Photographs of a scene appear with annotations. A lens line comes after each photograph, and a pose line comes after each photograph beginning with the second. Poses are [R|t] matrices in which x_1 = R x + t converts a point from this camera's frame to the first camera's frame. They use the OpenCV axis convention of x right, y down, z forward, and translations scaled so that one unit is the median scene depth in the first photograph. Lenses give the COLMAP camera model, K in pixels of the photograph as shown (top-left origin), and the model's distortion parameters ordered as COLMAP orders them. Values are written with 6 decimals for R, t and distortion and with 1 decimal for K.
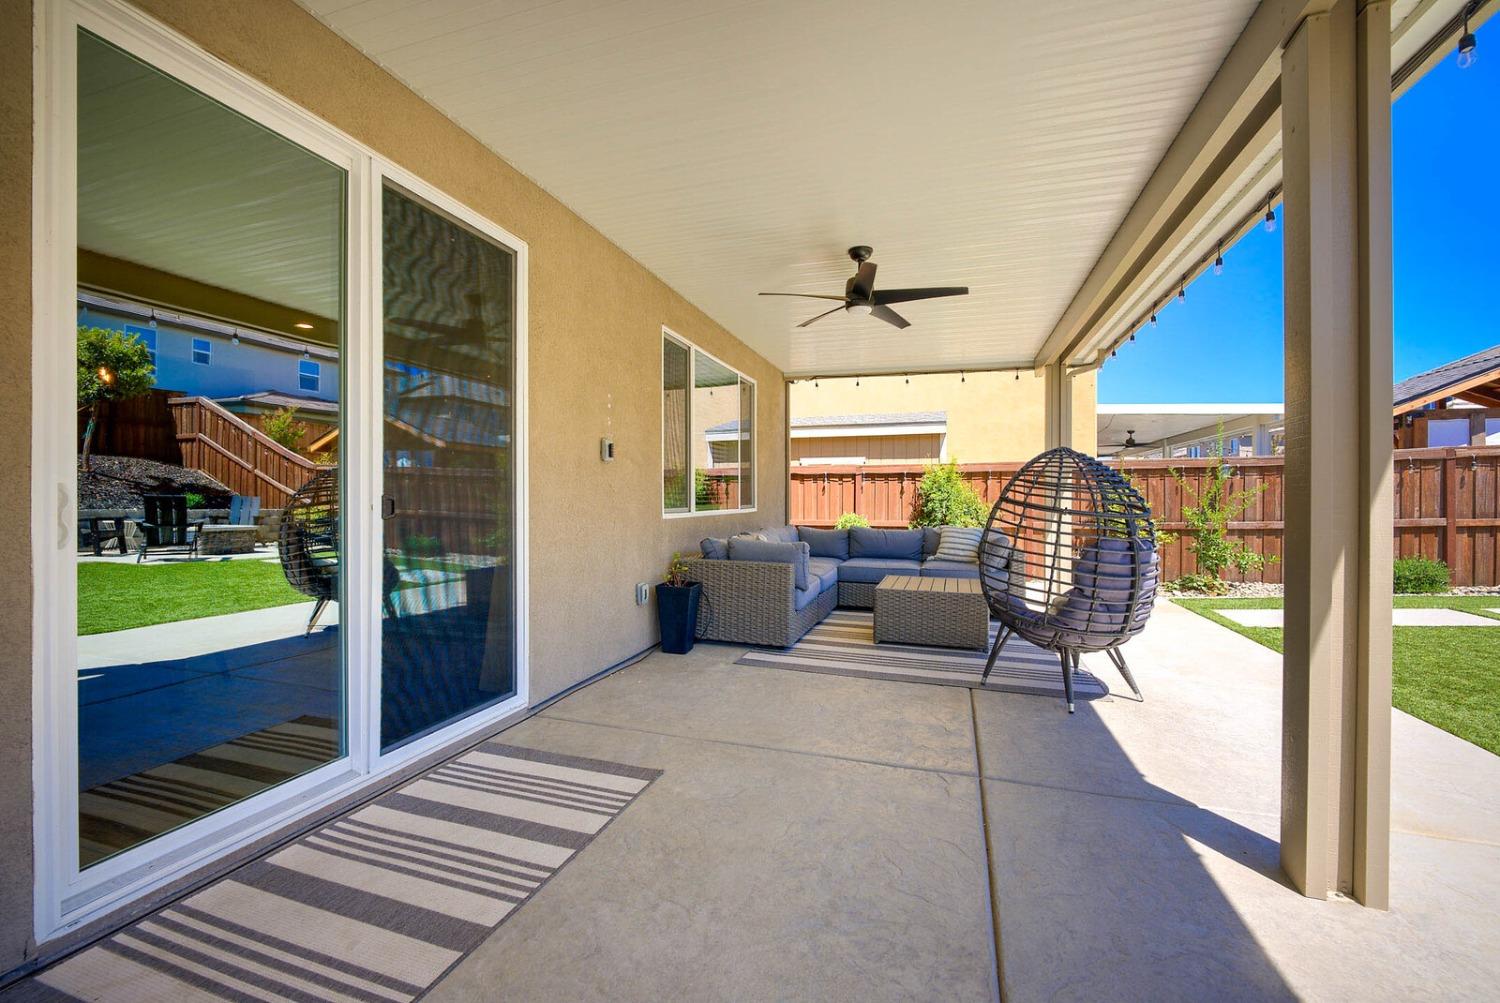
lens RADIAL K [[606.6, 0, 754.9], [0, 606.6, 496.2], [0, 0, 1]] dist [-0.006043, -0.003265]
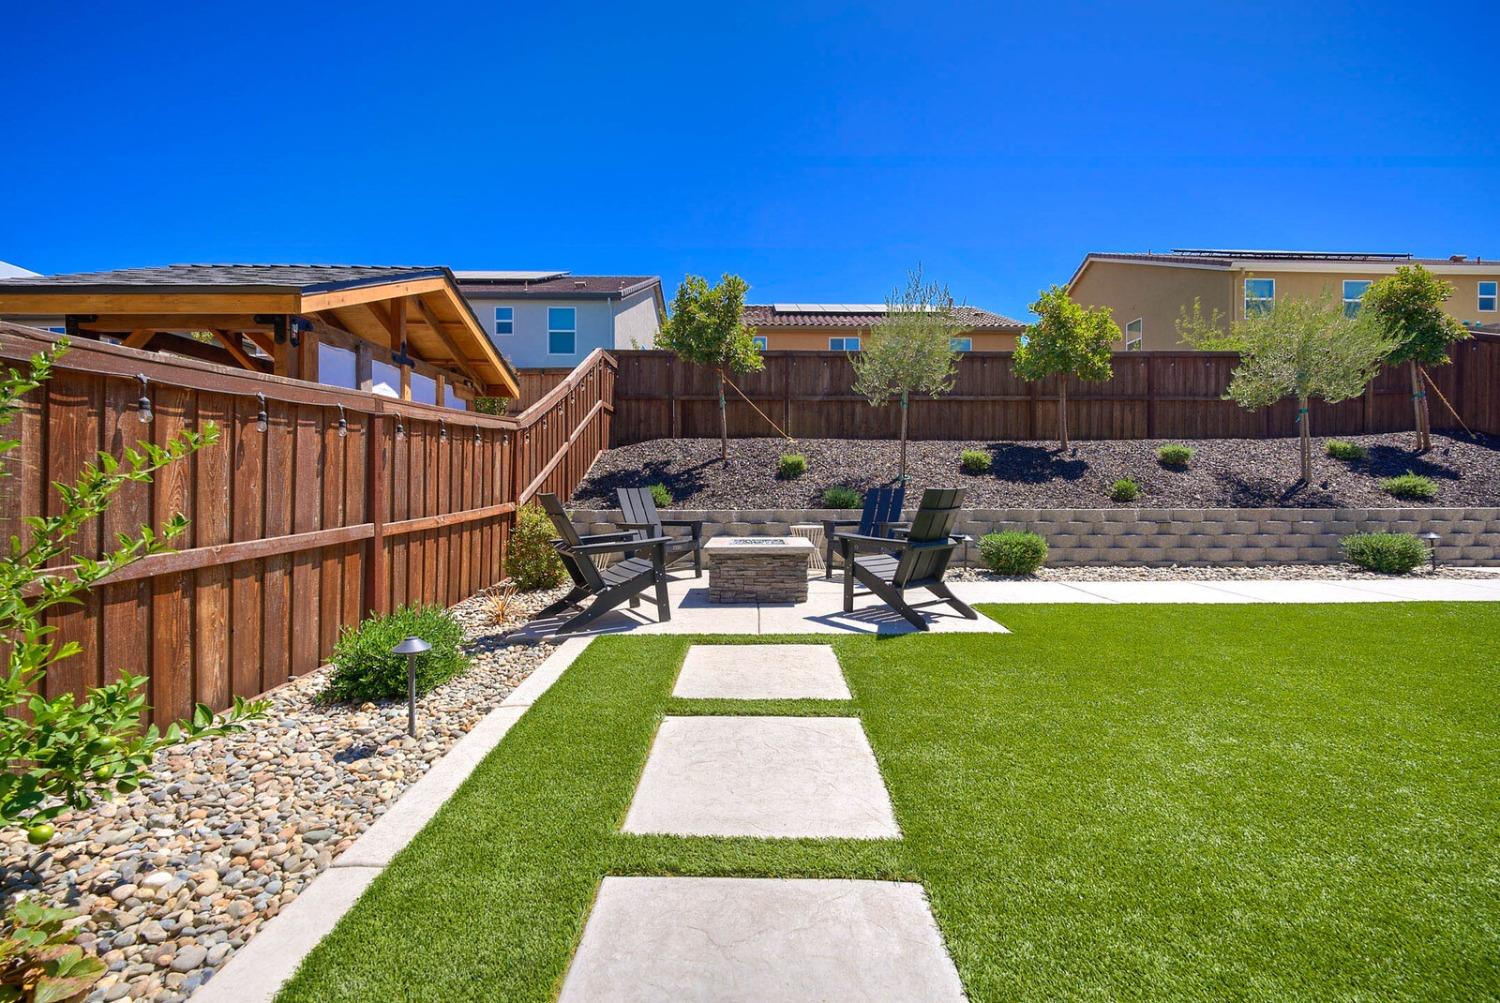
lens RADIAL K [[606.6, 0, 754.9], [0, 606.6, 496.2], [0, 0, 1]] dist [-0.006043, -0.003265]
pose [[-0.309900, -0.010682, 0.950709, 0.525425], [-0.006513, 0.999937, 0.009112, 0.004663], [-0.950747, -0.003368, -0.309951, 0.847901]]
